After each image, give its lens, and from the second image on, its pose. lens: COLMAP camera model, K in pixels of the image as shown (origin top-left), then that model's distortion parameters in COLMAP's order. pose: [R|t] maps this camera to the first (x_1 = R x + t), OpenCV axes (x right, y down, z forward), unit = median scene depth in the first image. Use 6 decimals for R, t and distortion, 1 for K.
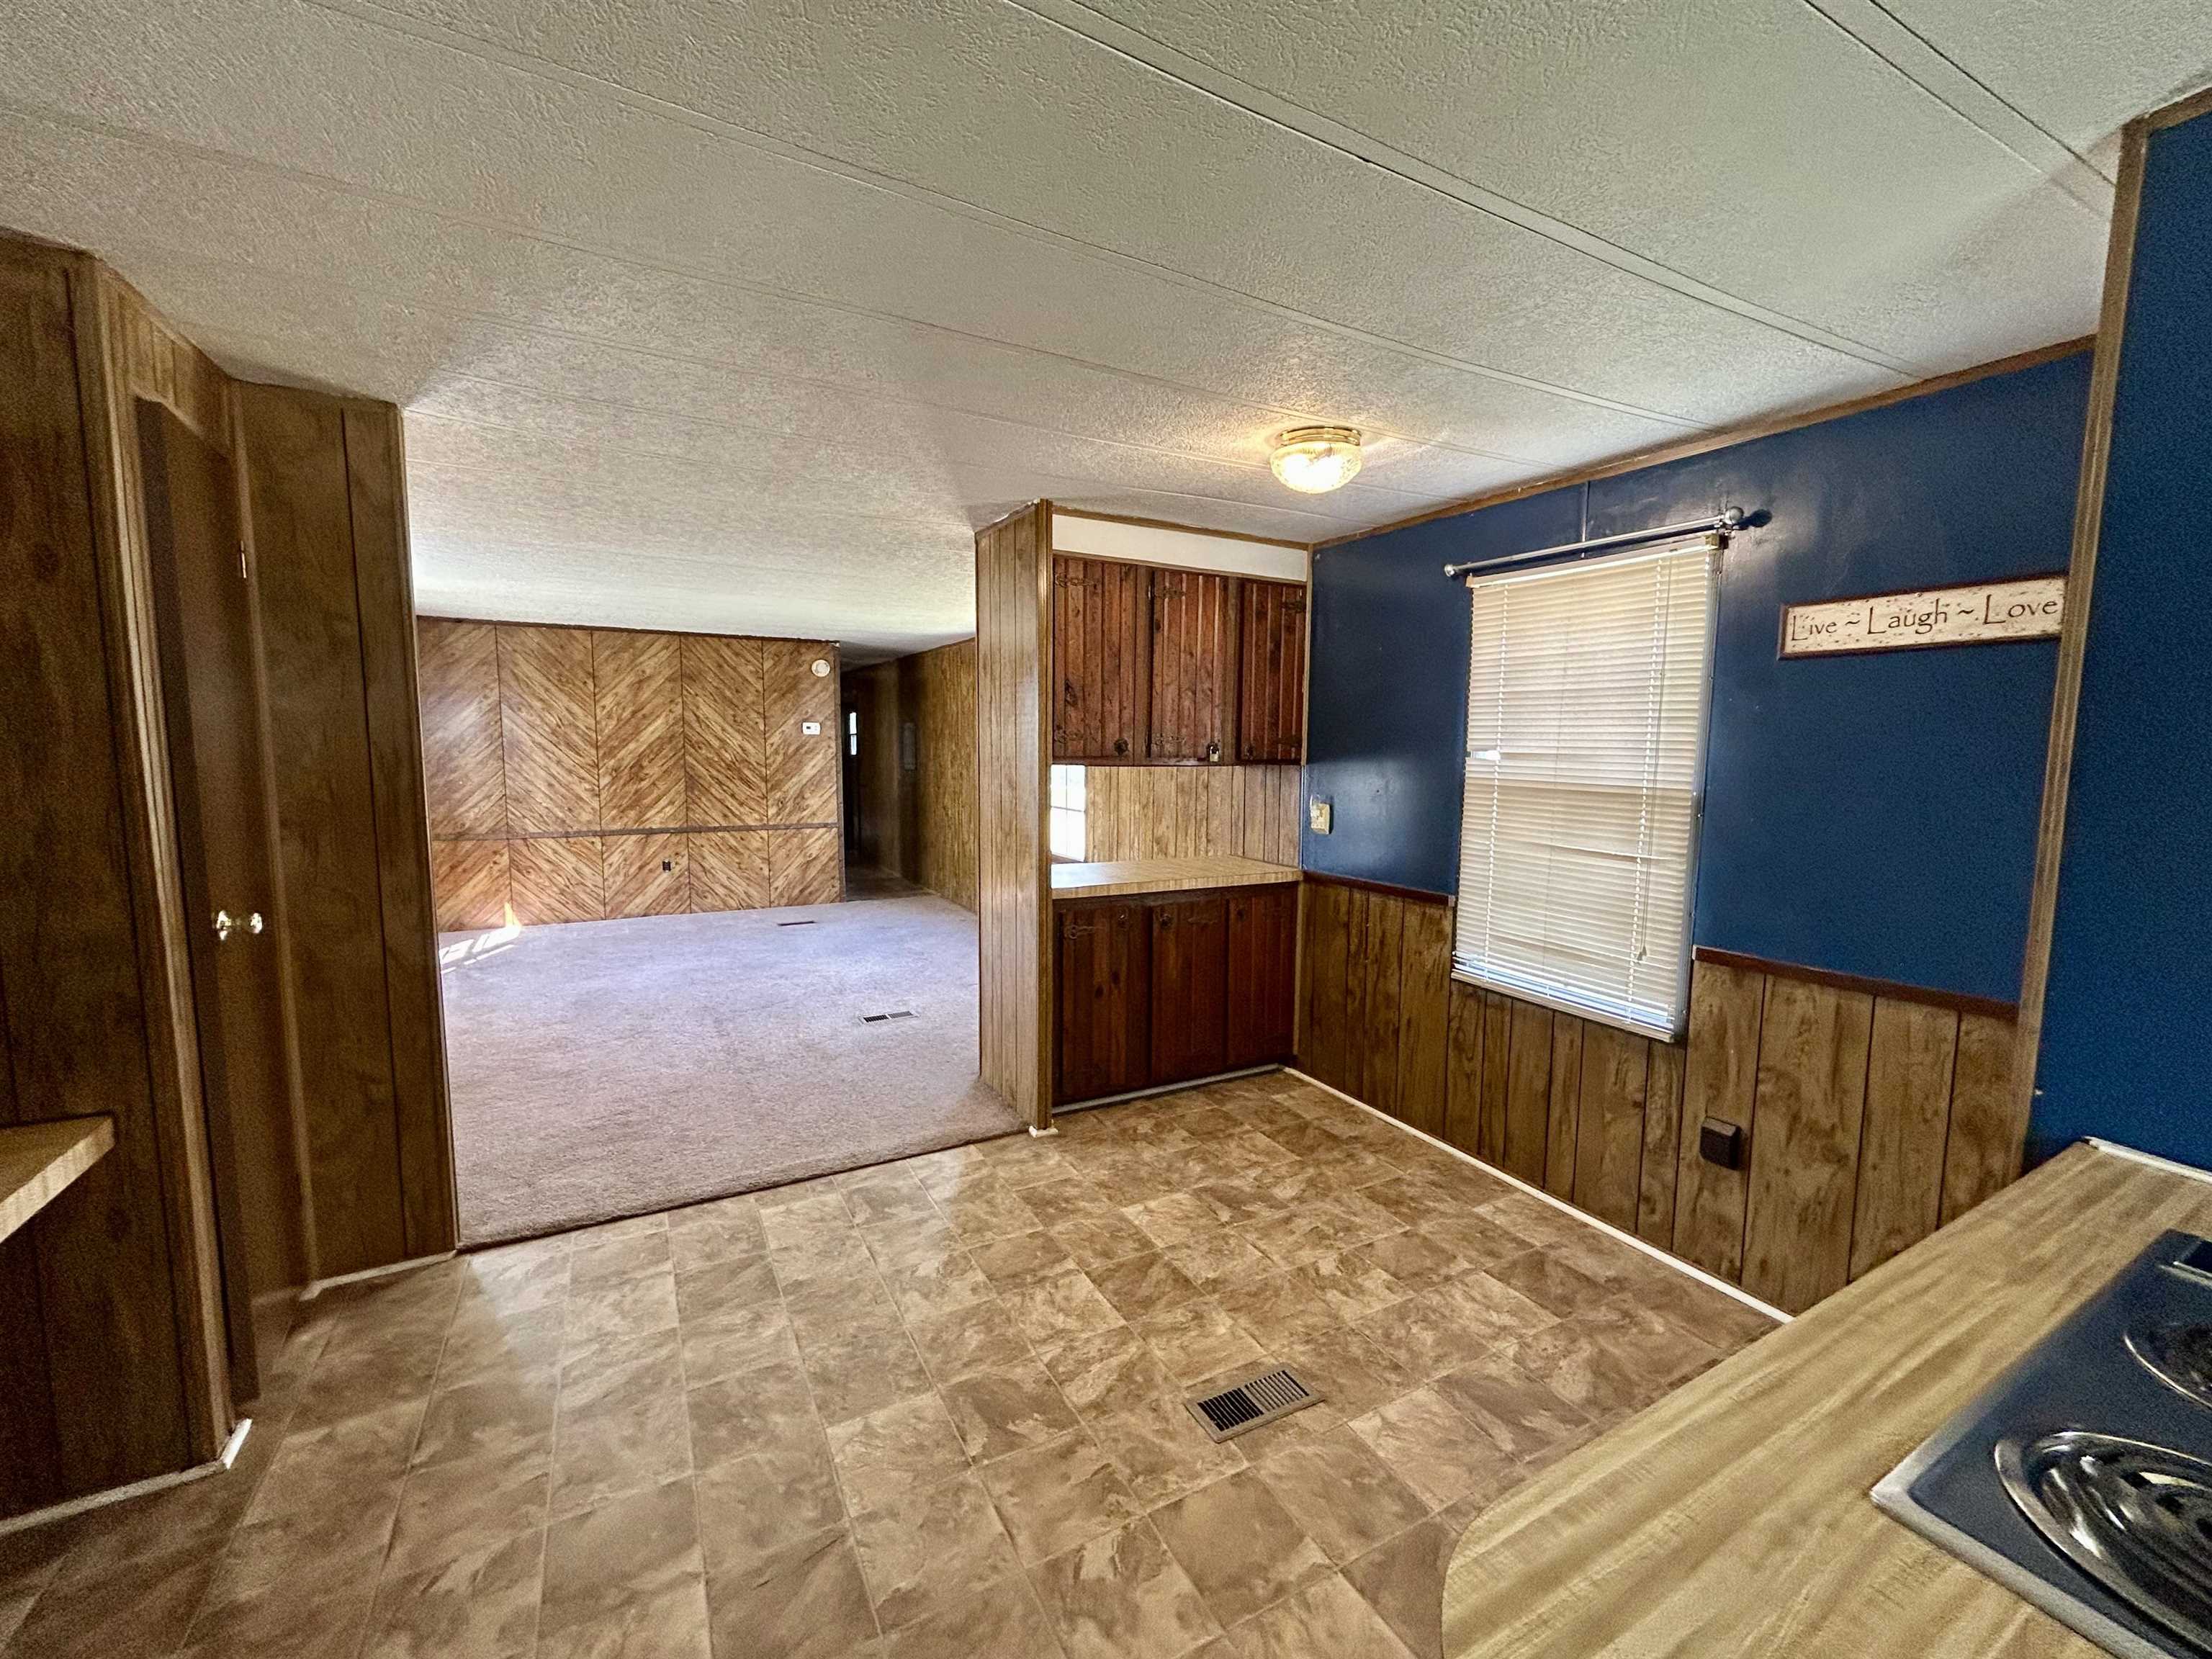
lens RADIAL K [[898.3, 0, 1102.0], [0, 898.3, 829.2], [0, 0, 1]] dist [0.002989, -0.000285]
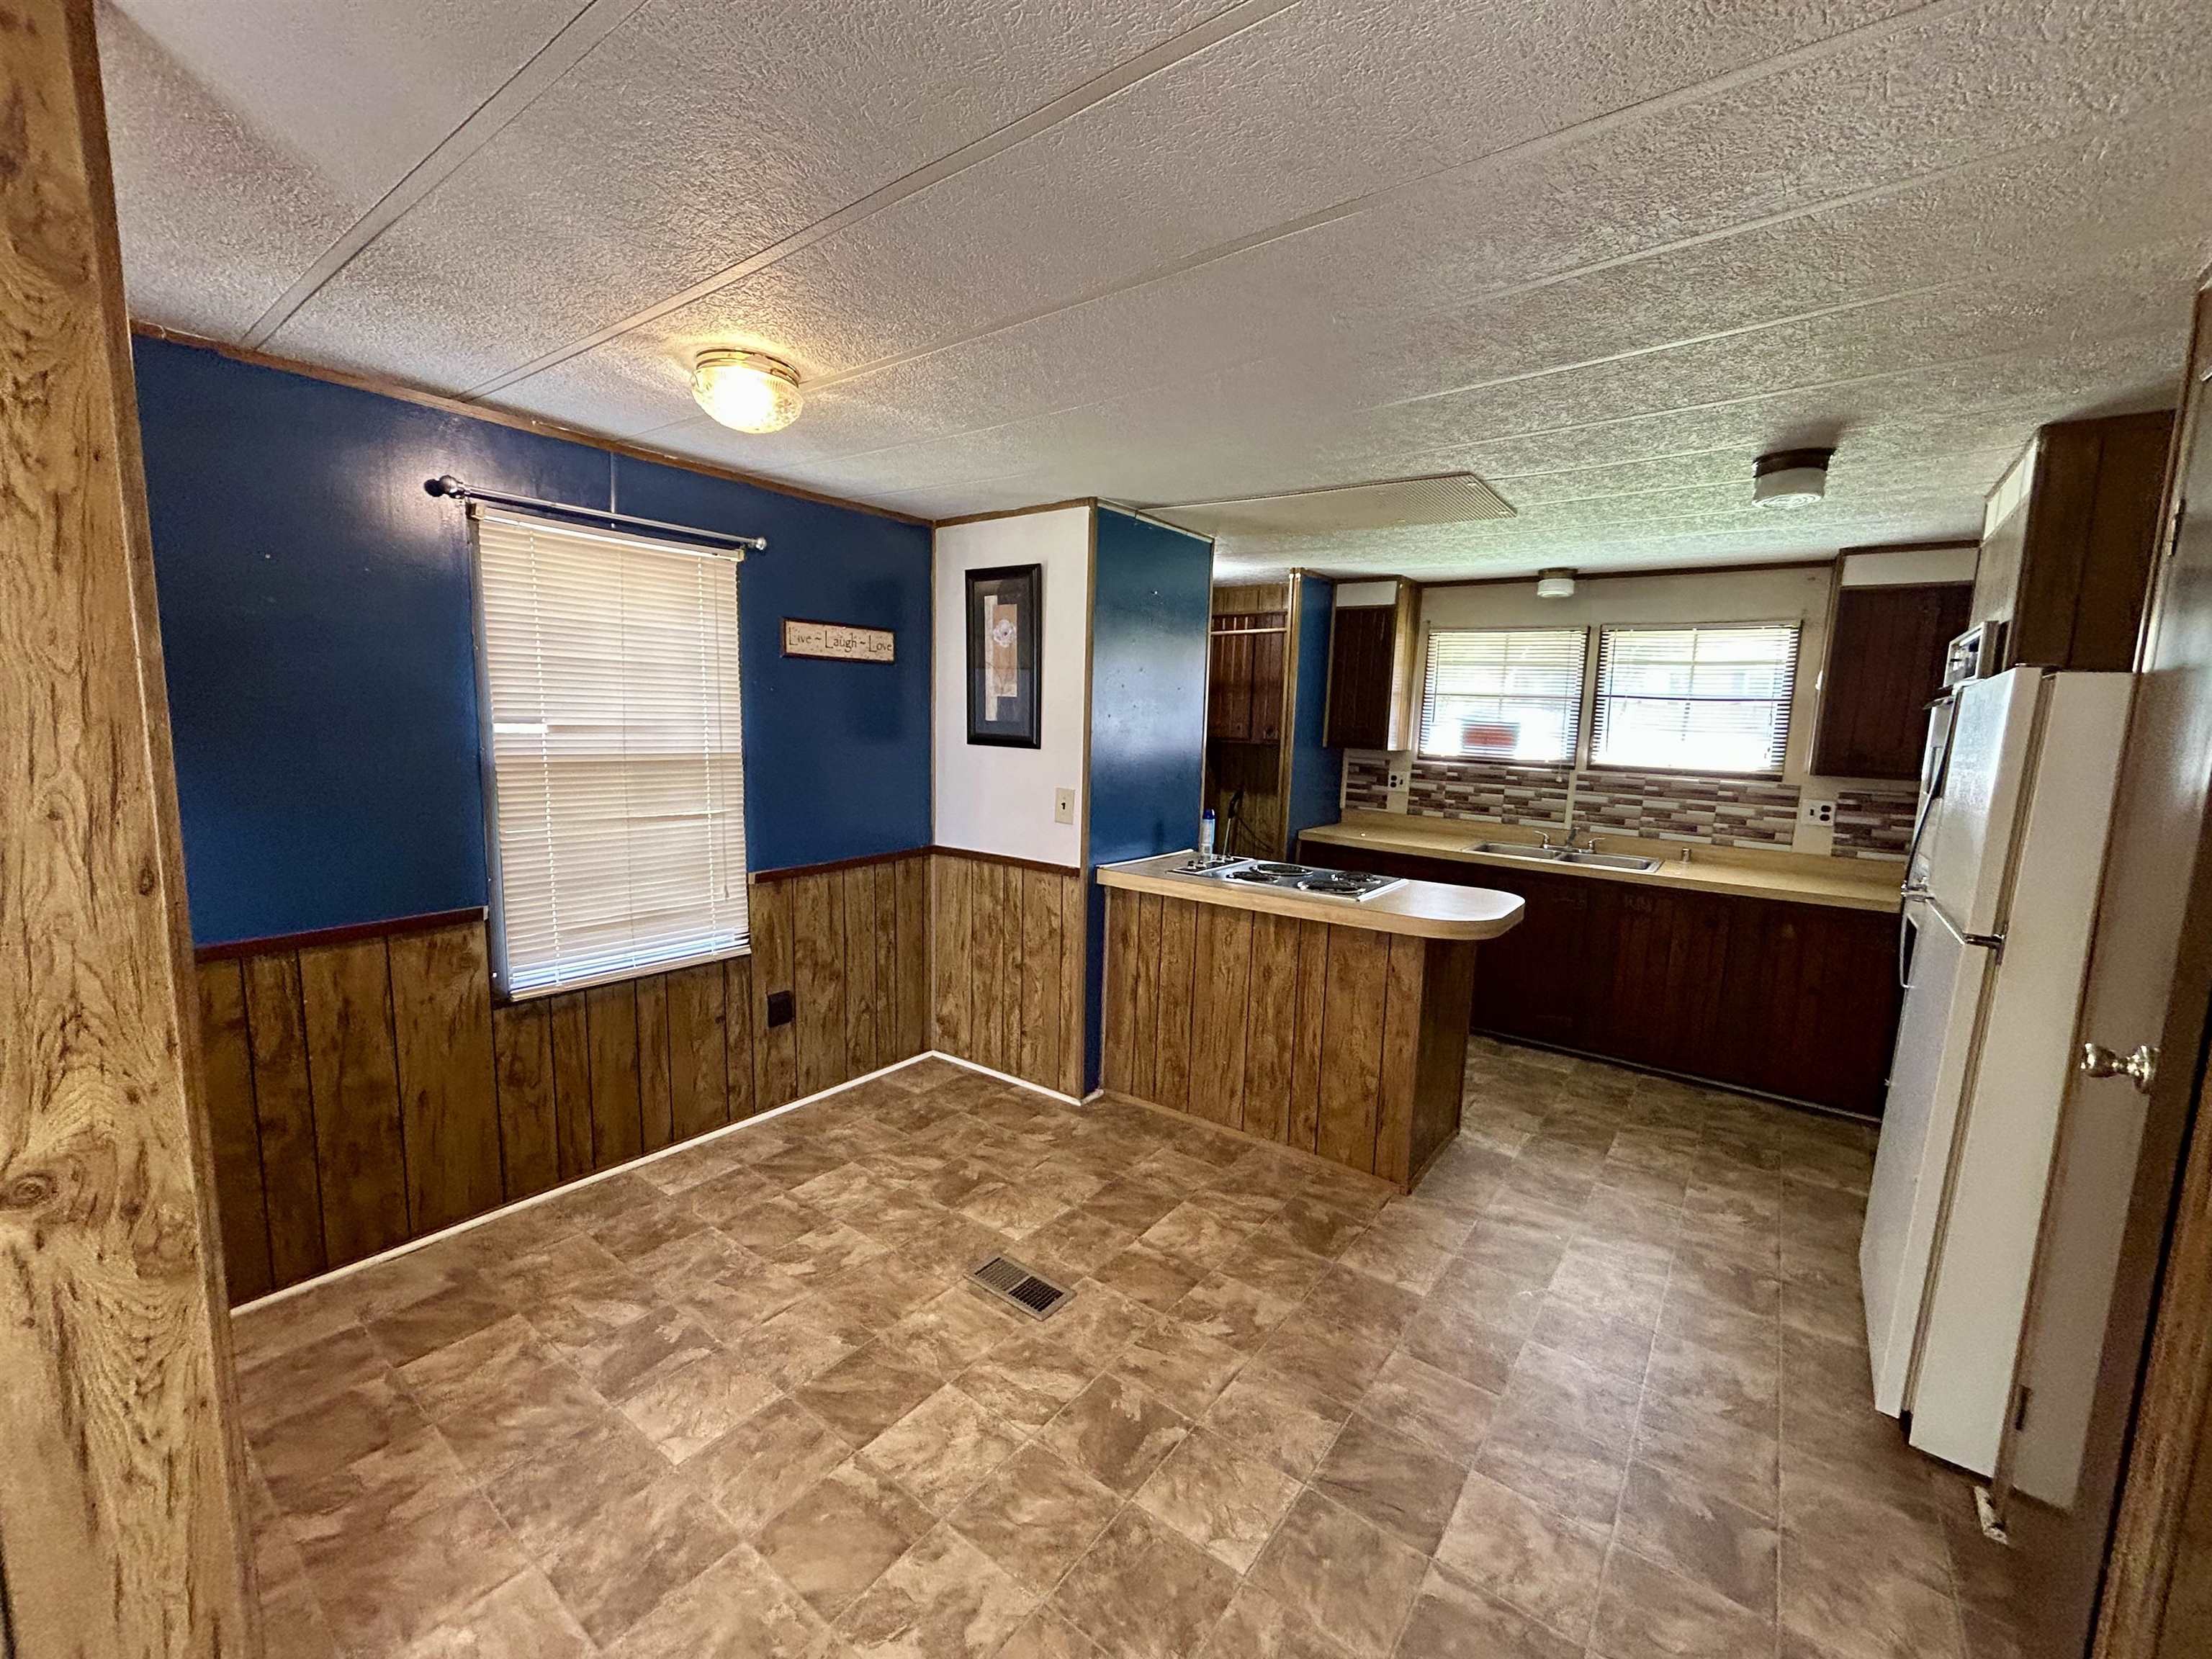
lens RADIAL K [[898.3, 0, 1102.0], [0, 898.3, 829.2], [0, 0, 1]] dist [0.002989, -0.000285]
pose [[-0.411293, -0.134623, 0.901507, -0.683623], [0.062381, 0.982557, 0.175186, -0.124162], [-0.909366, 0.128289, -0.395721, 1.019714]]
